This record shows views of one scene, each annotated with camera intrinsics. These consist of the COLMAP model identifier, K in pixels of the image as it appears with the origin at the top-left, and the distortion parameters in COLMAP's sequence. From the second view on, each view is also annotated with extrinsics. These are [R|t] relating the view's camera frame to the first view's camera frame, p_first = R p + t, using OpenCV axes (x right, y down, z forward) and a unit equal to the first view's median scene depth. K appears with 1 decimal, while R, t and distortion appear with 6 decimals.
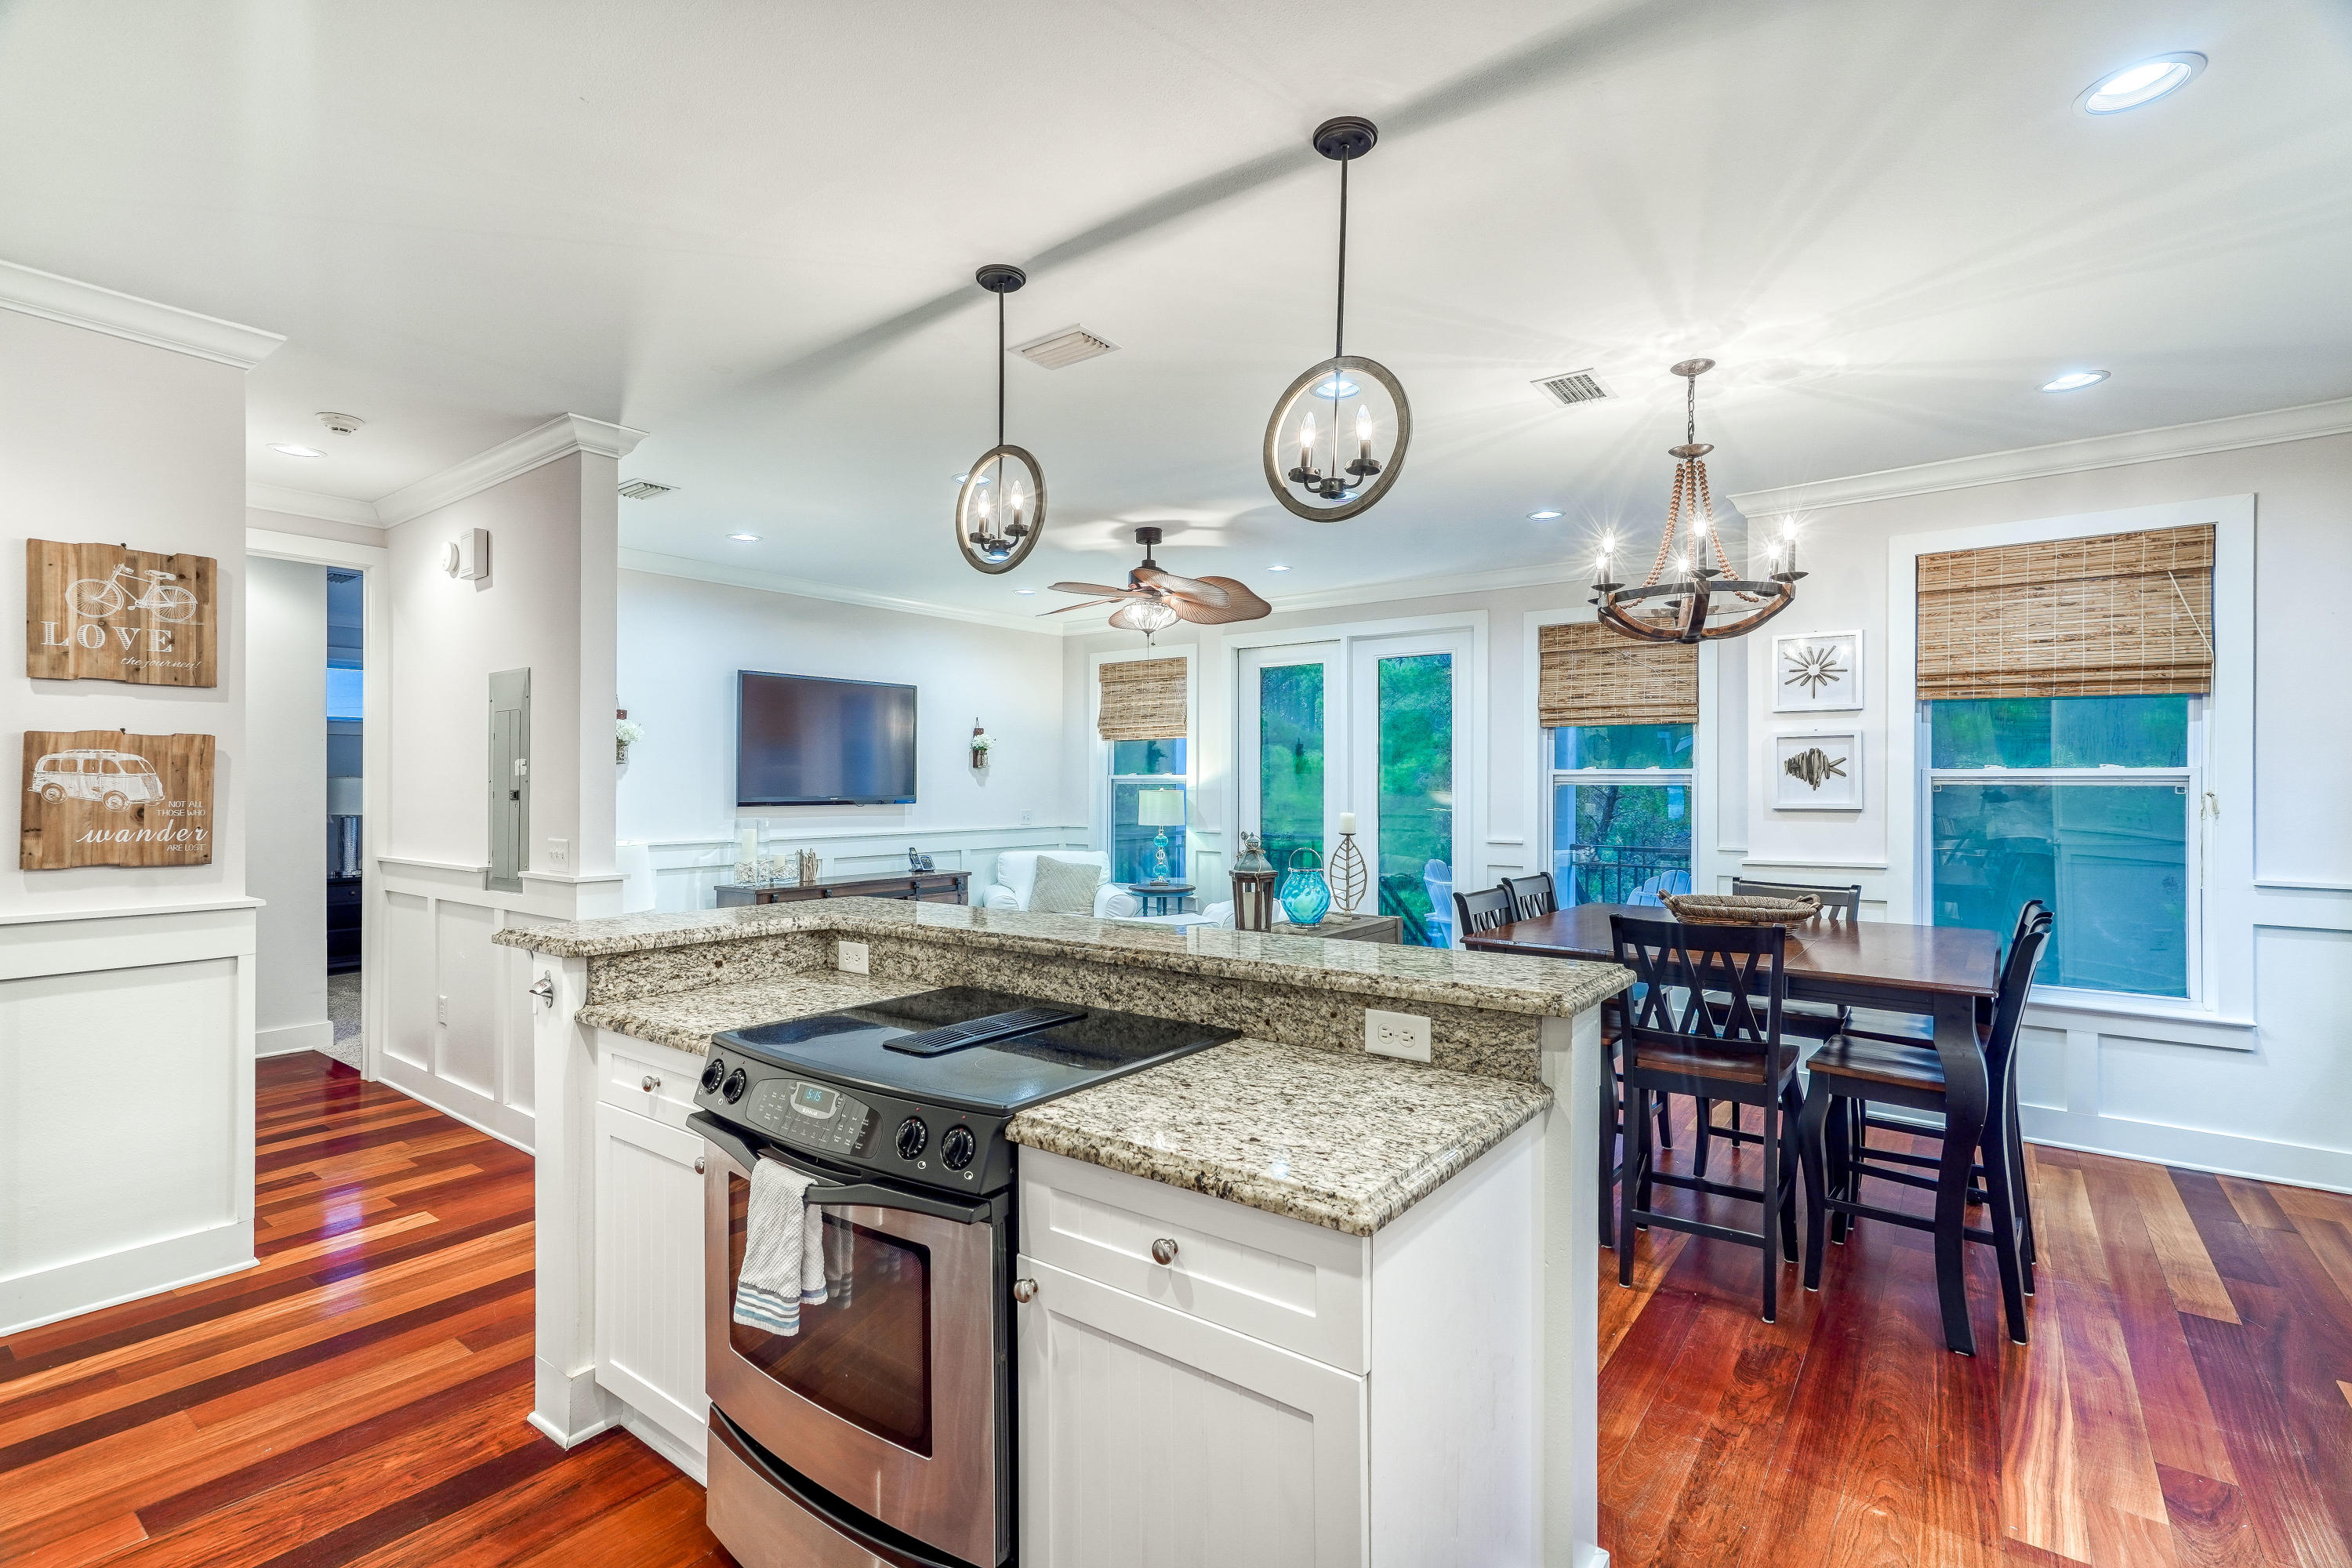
lens RADIAL K [[1086.6, 0, 1124.3], [0, 1086.6, 780.7], [0, 0, 1]] dist [0.001357, 0.000284]
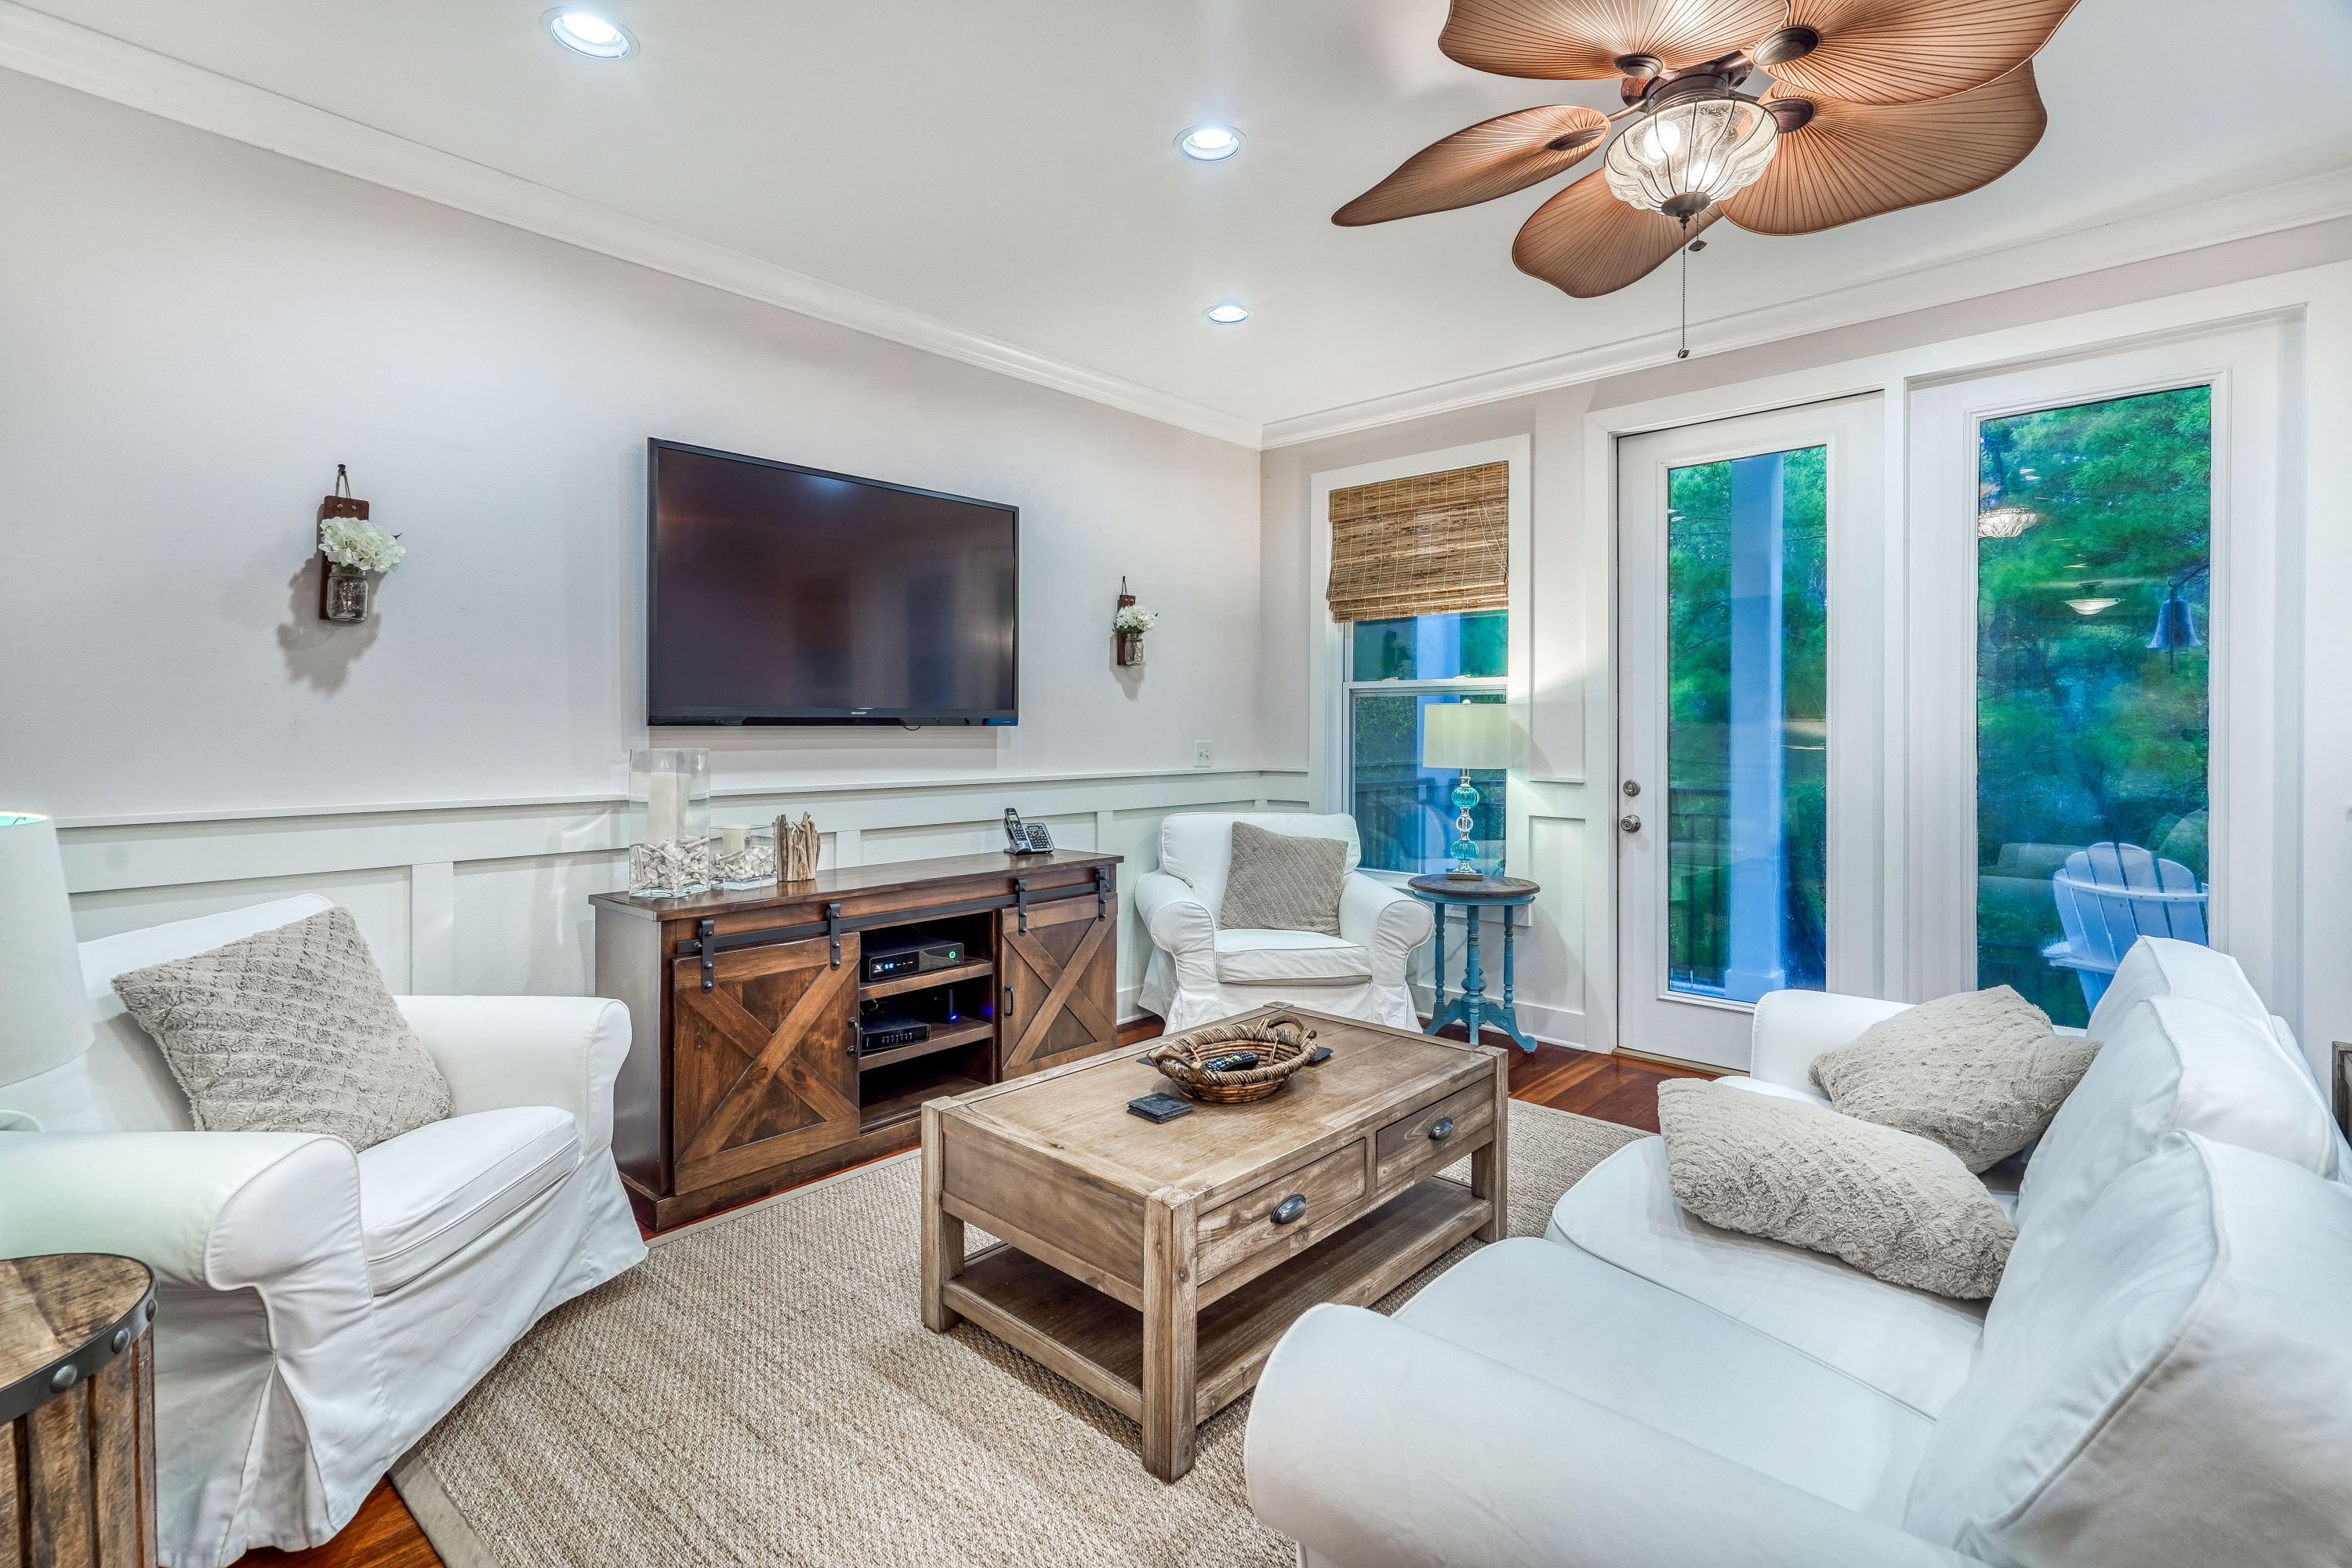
lens RADIAL K [[1095.8, 0, 1149.3], [0, 1095.8, 725.7], [0, 0, 1]] dist [-0.001237, 0.000635]
pose [[0.998018, 0.000825, -0.062925, -0.088597], [-0.000773, 0.999999, 0.000844, 0.019391], [0.062926, -0.000794, 0.998018, 0.442989]]
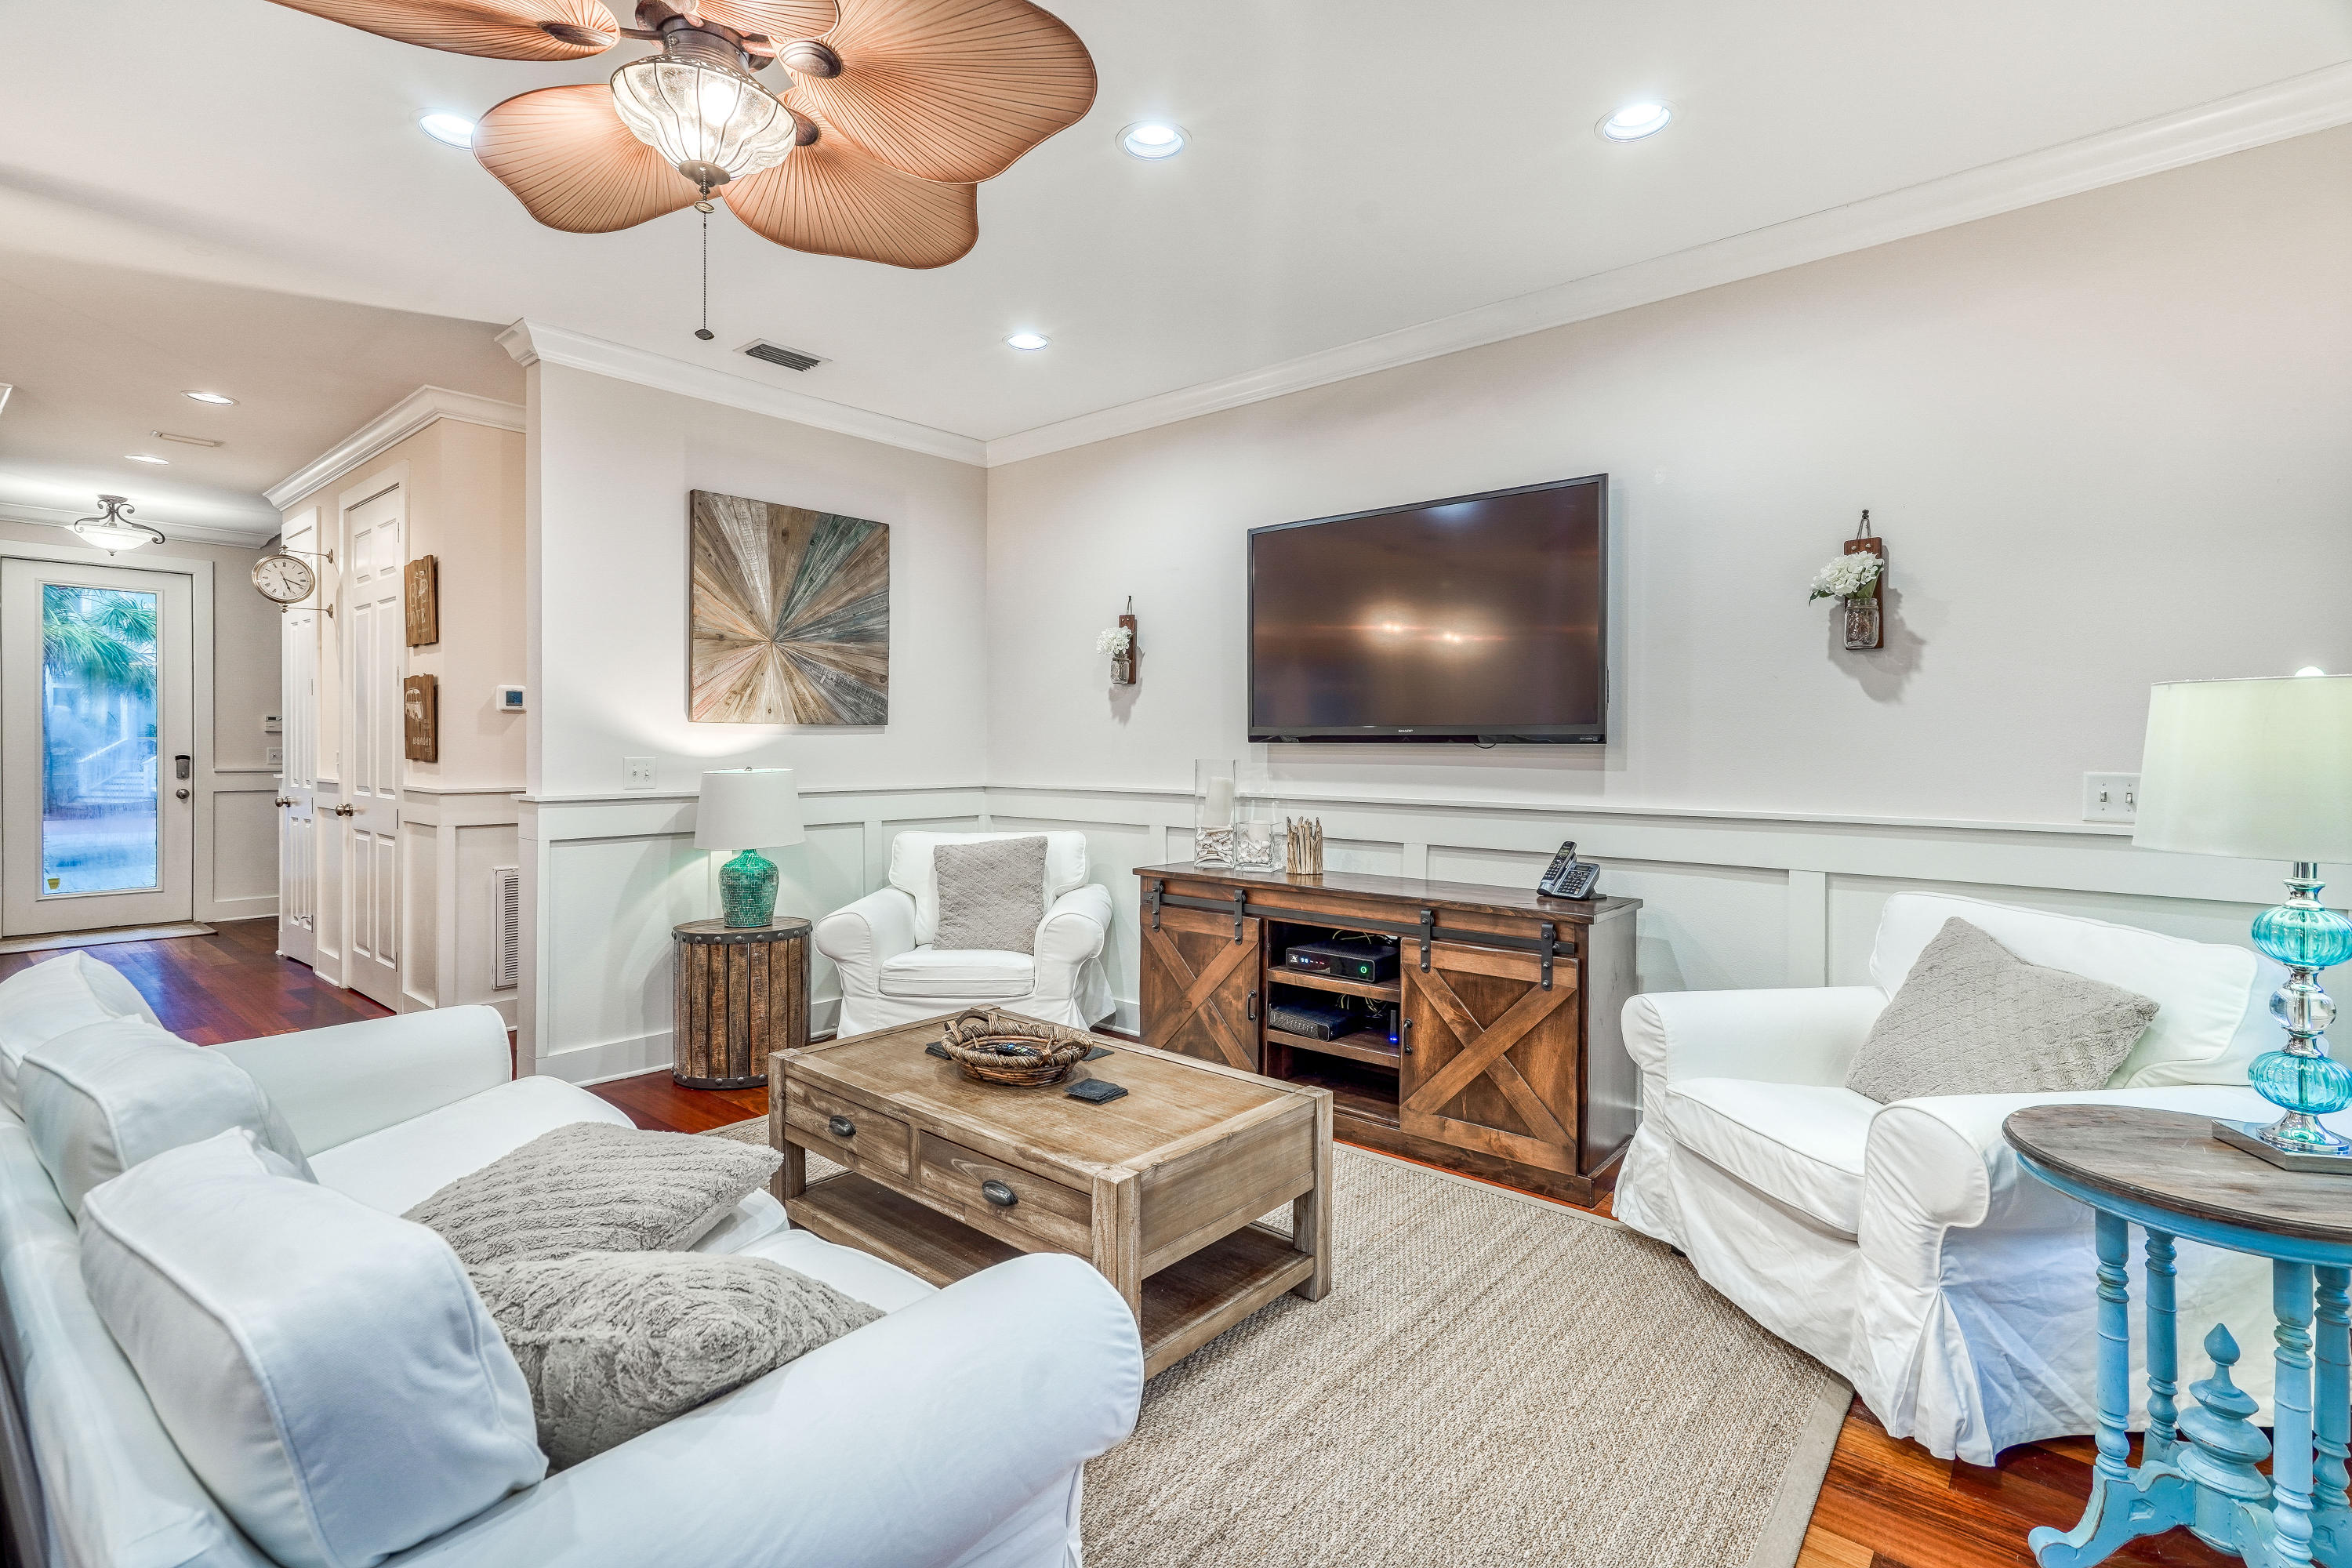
lens RADIAL K [[1095.8, 0, 1149.3], [0, 1095.8, 725.7], [0, 0, 1]] dist [-0.001237, 0.000635]
pose [[-0.026330, -0.014173, -0.999553, 0.240561], [-0.001023, 0.999899, -0.014151, 0.019261], [0.999653, 0.000650, -0.026342, 0.790077]]
